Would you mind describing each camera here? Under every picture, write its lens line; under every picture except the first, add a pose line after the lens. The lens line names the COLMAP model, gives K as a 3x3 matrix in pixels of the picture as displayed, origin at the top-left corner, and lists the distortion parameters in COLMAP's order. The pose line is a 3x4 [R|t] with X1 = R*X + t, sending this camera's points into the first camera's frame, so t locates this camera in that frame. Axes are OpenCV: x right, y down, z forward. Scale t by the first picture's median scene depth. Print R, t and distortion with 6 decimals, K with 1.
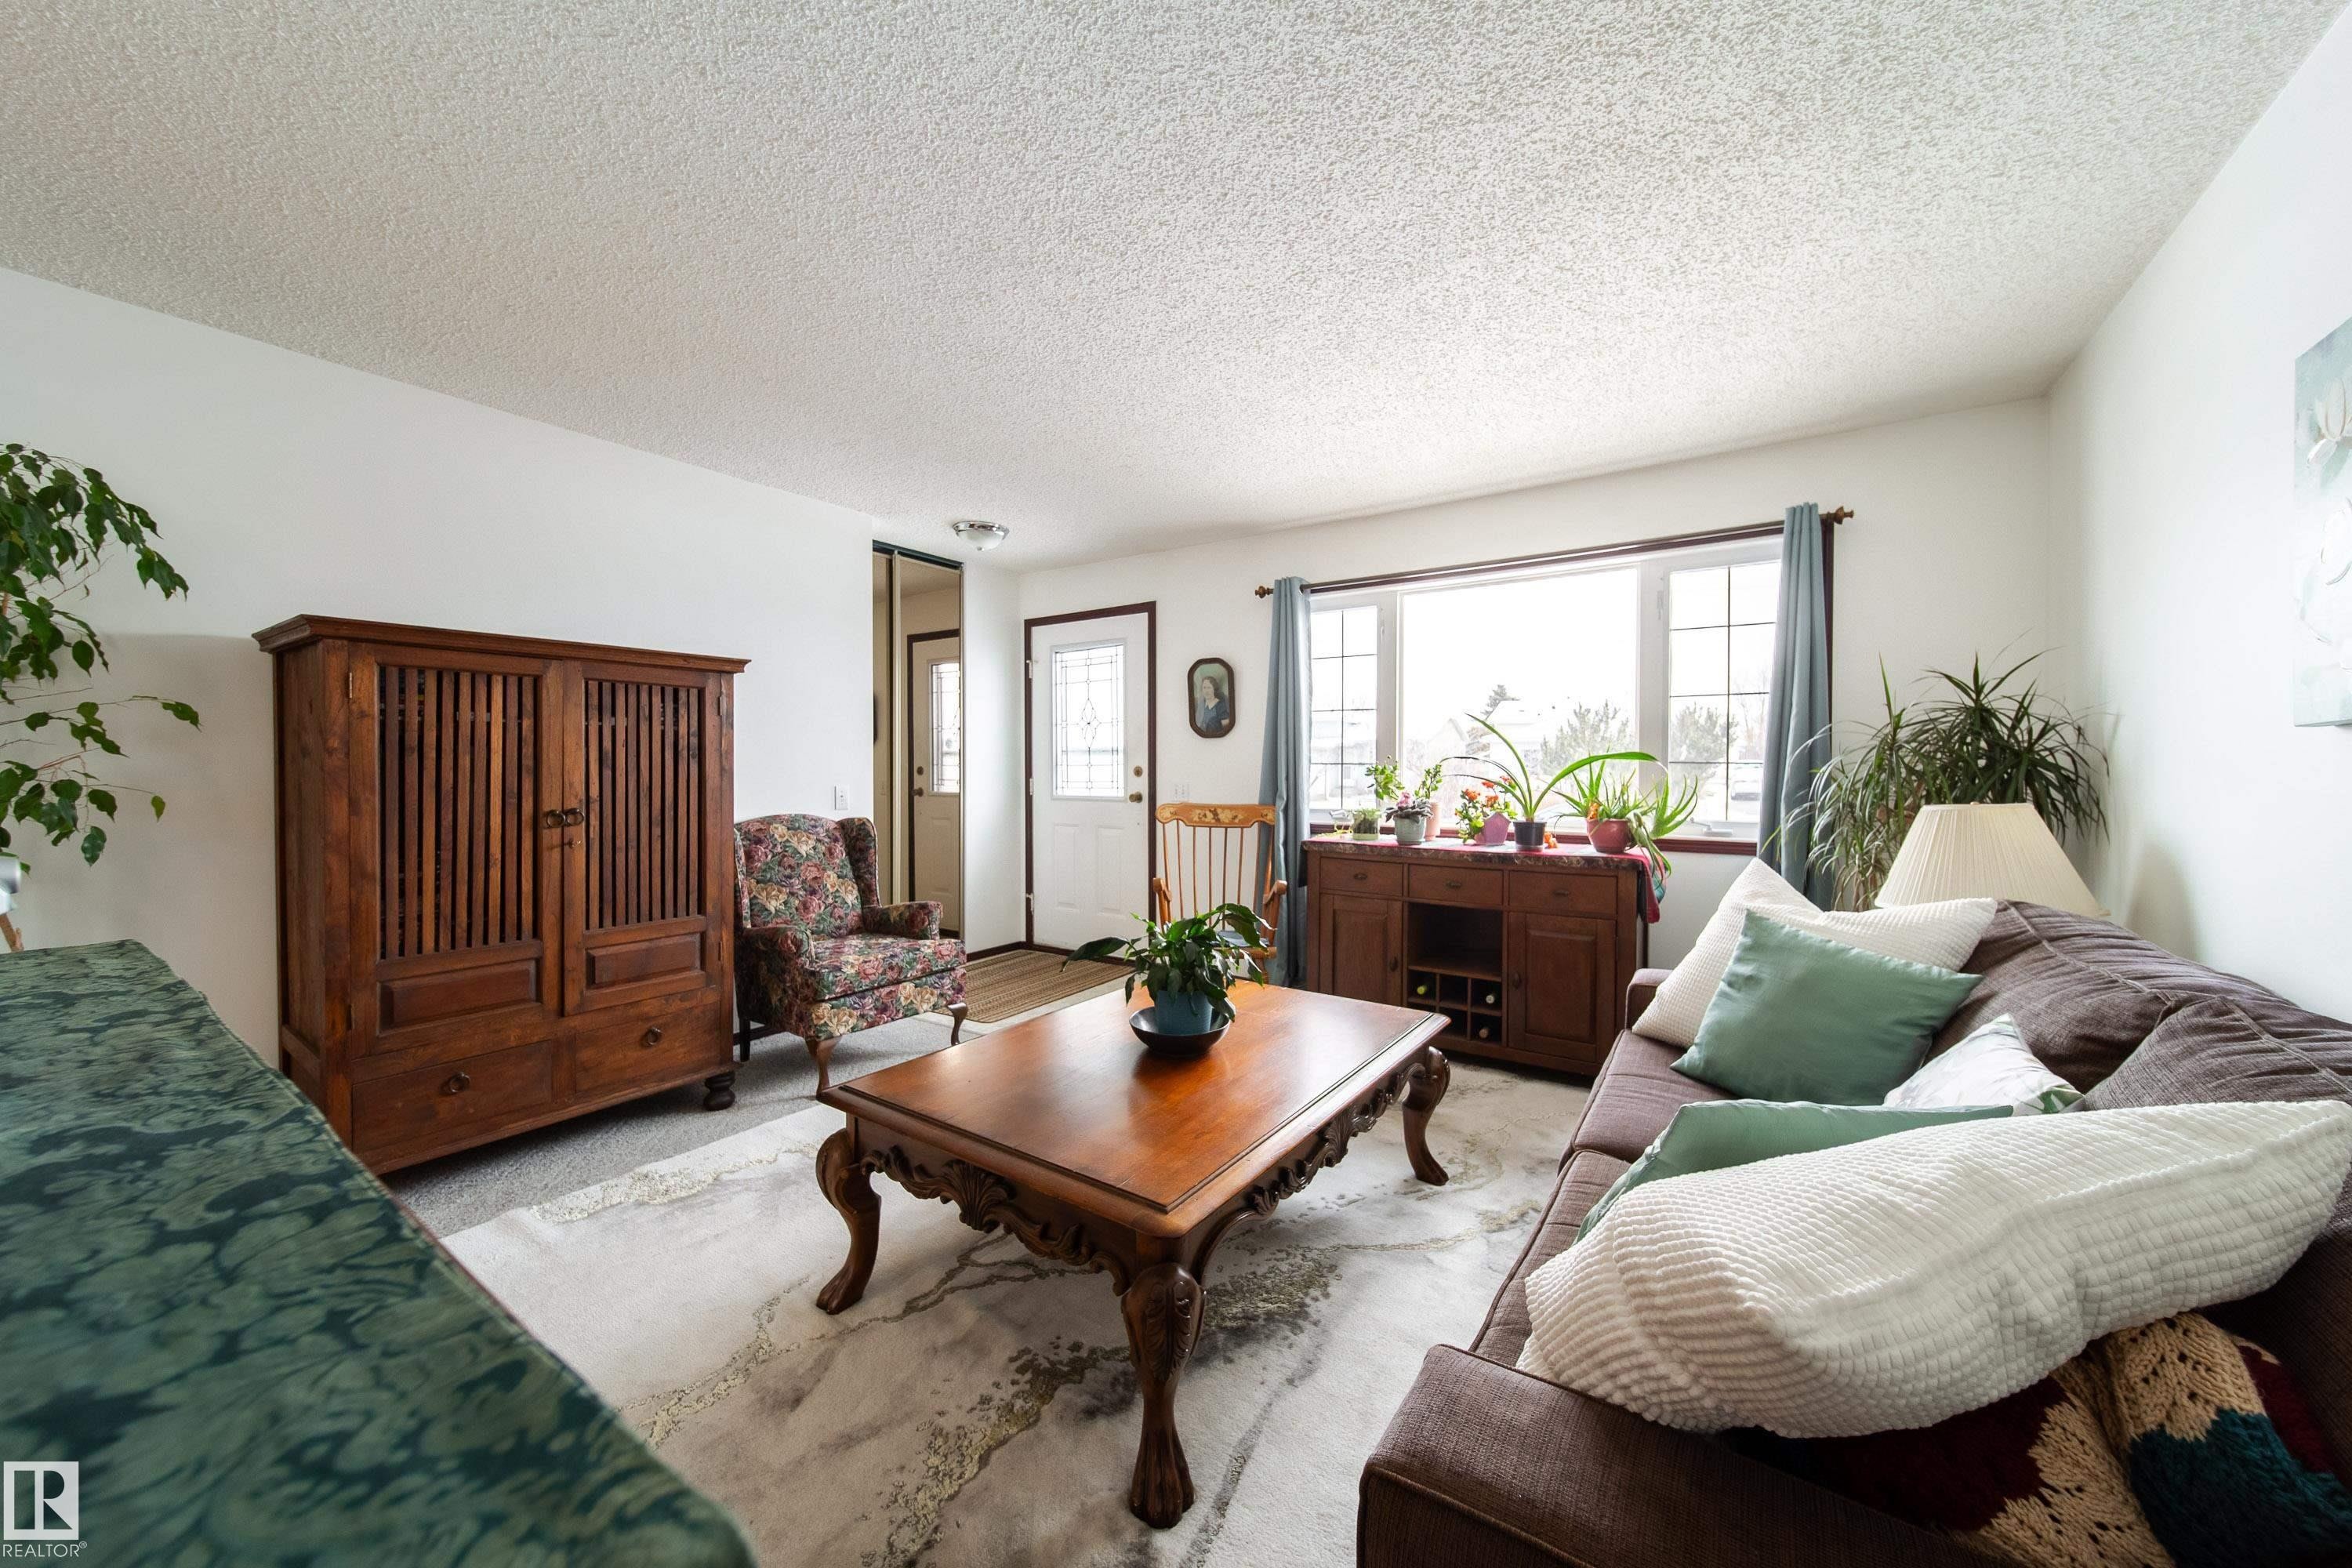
lens RADIAL K [[836.5, 0, 1175.1], [0, 836.5, 770.1], [0, 0, 1]] dist [-0.000769, -0.000163]
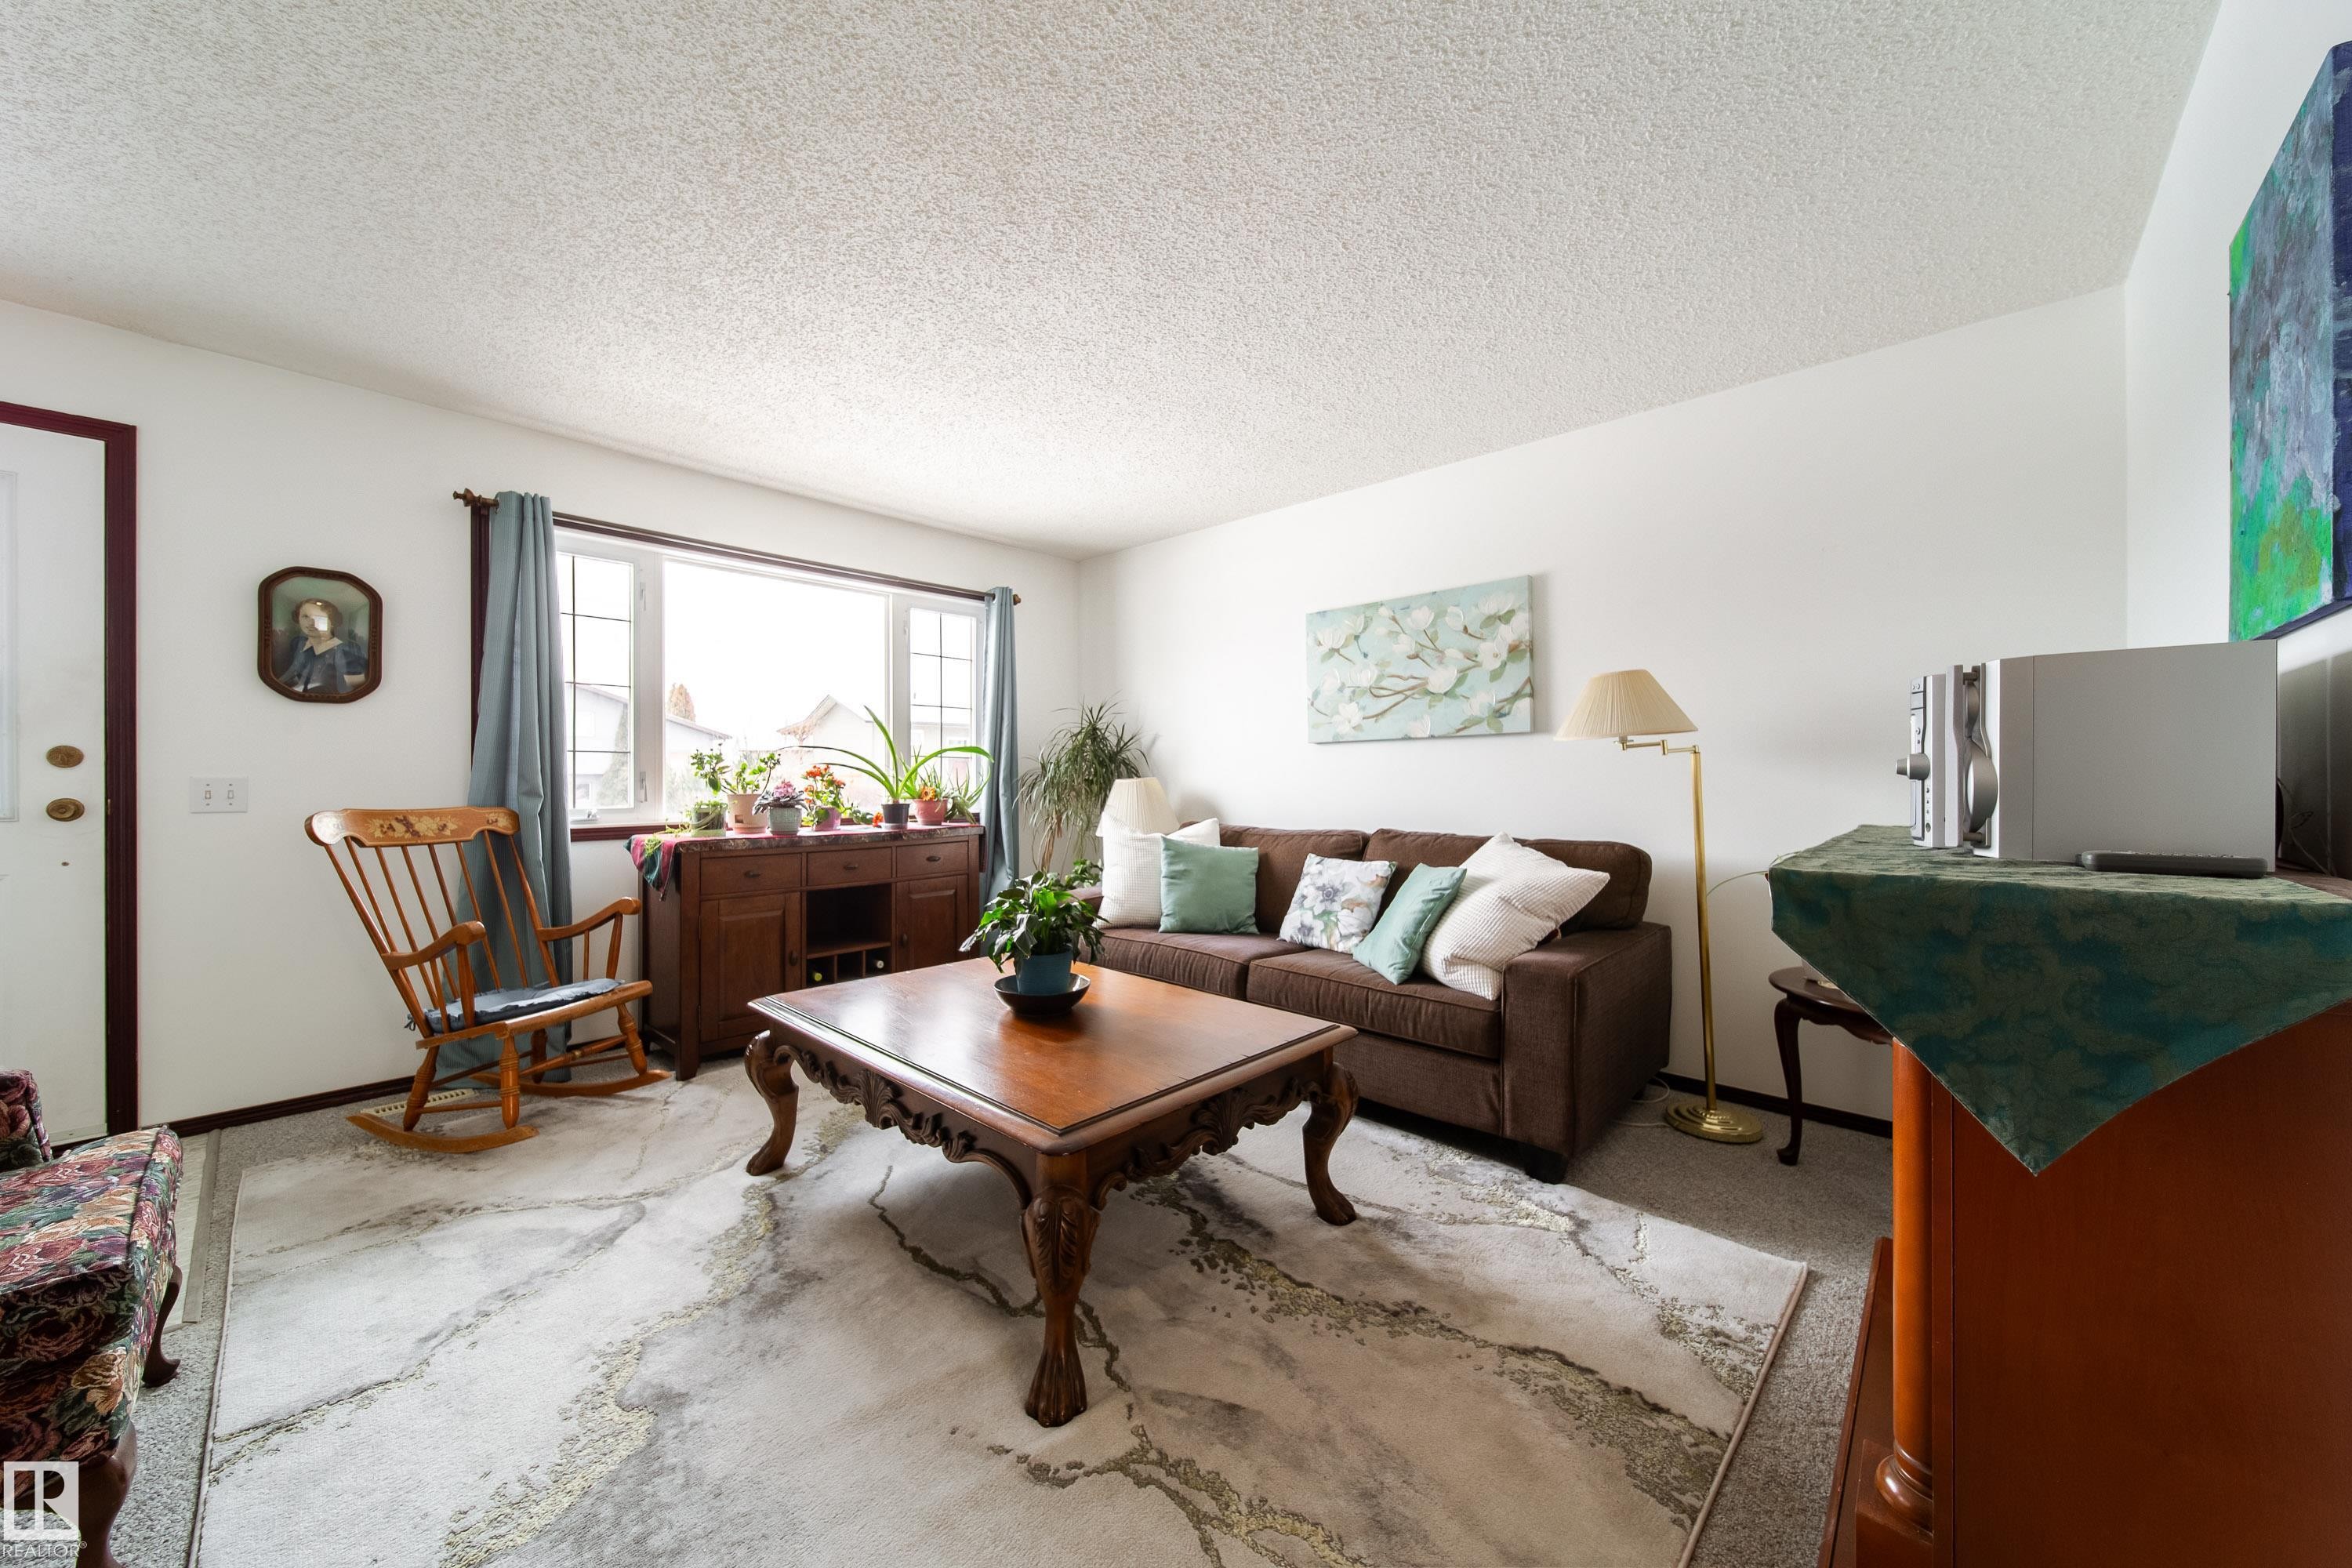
lens RADIAL K [[836.5, 0, 1168.8], [0, 836.5, 778.0], [0, 0, 1]] dist [-0.000769, -0.000163]
pose [[0.151286, -0.006944, 0.988466, -0.567530], [0.002513, 0.999975, 0.006640, 0.016143], [-0.988487, 0.001480, 0.151300, 0.378657]]
